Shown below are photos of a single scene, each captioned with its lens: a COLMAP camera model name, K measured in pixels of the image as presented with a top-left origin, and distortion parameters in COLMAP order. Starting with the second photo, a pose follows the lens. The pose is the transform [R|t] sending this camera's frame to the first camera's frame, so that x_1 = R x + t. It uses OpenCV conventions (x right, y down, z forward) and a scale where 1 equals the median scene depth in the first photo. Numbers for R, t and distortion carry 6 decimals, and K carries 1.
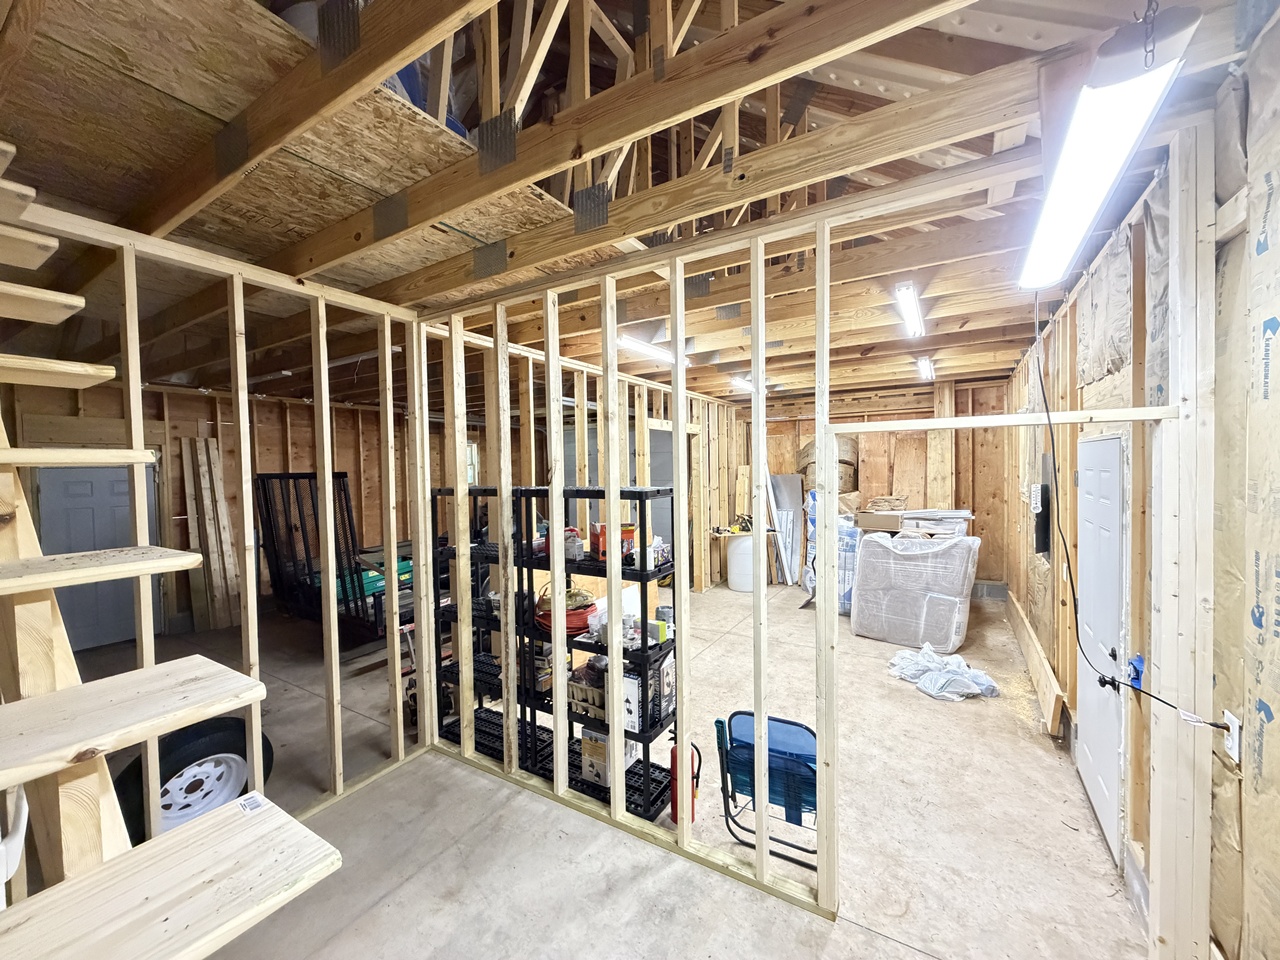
lens RADIAL K [[507.8, 0, 638.6], [0, 507.8, 480.8], [0, 0, 1]] dist [-0.000439, 0.000070]
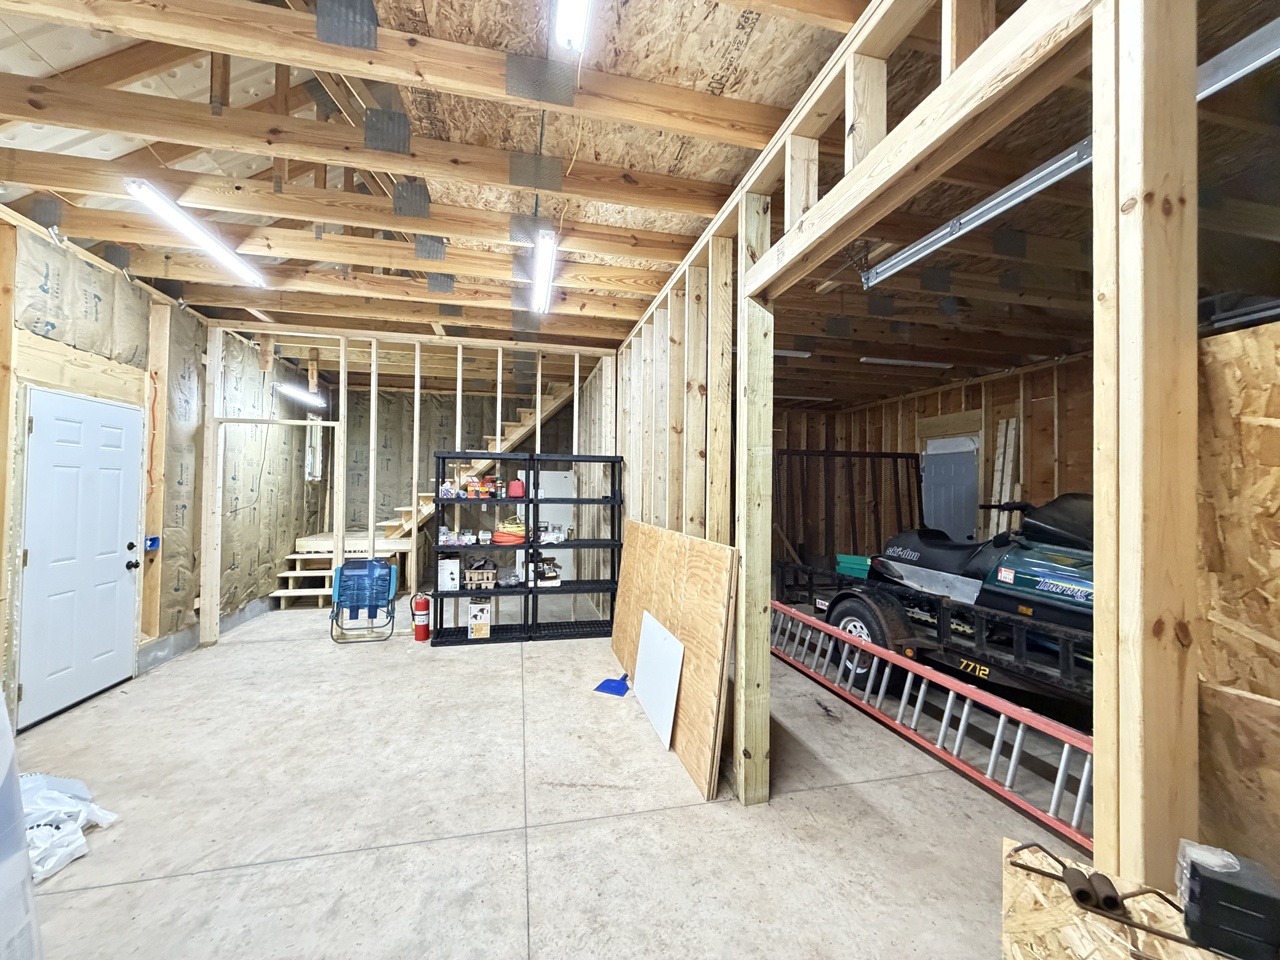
lens RADIAL K [[507.8, 0, 638.0], [0, 507.8, 478.7], [0, 0, 1]] dist [-0.000439, 0.000070]
pose [[-0.711355, -0.003167, -0.702826, 0.419560], [-0.017837, 0.999749, 0.013549, 0.037343], [0.702607, 0.022174, -0.711233, 1.461208]]
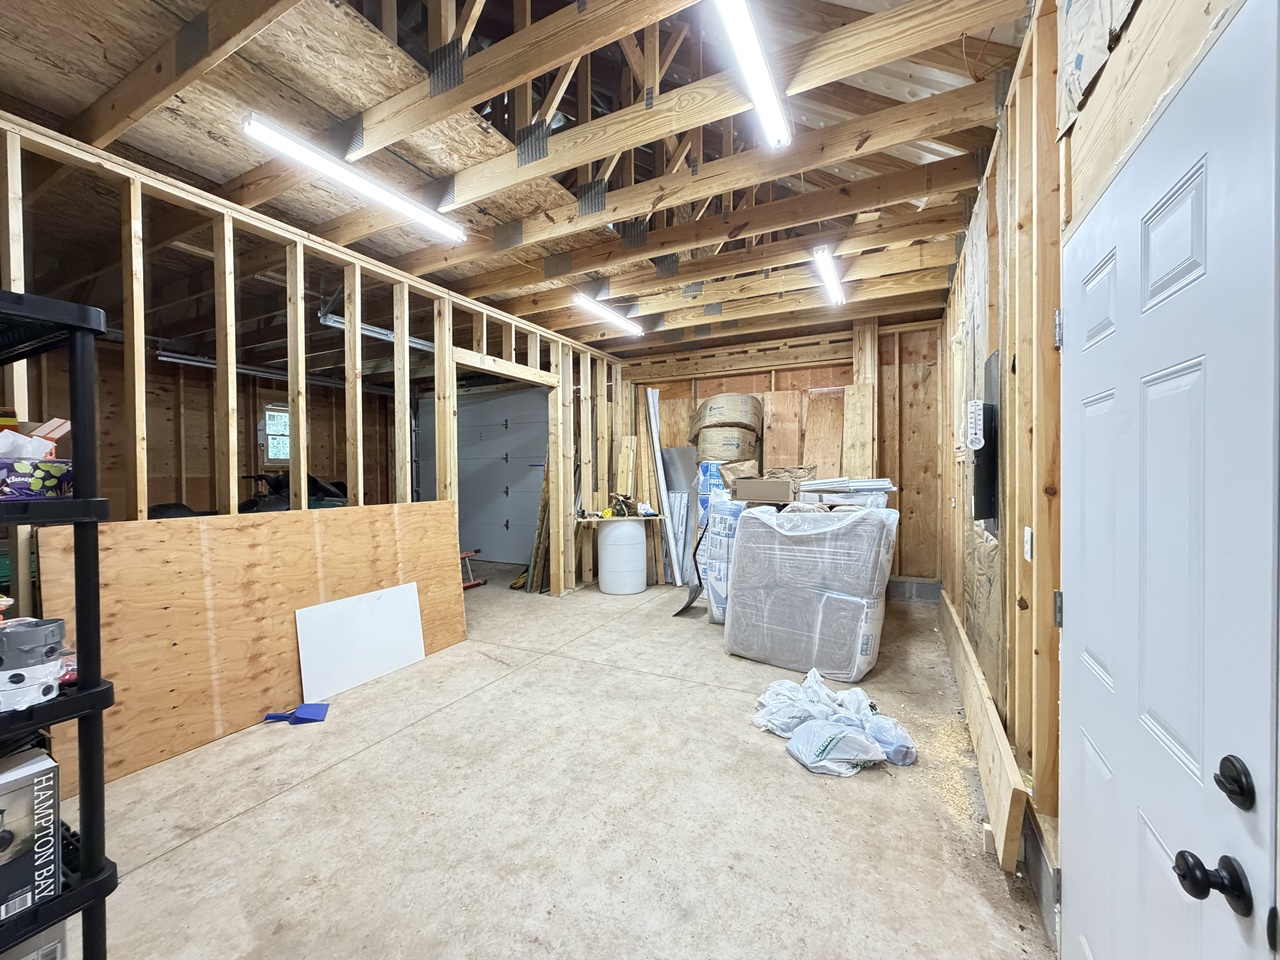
lens RADIAL K [[507.8, 0, 638.7], [0, 507.8, 480.7], [0, 0, 1]] dist [-0.000439, 0.000070]
pose [[0.996978, 0.010297, 0.077004, 0.265339], [-0.009313, 0.999871, -0.013122, 0.082564], [-0.077129, 0.012365, 0.996944, 0.337672]]
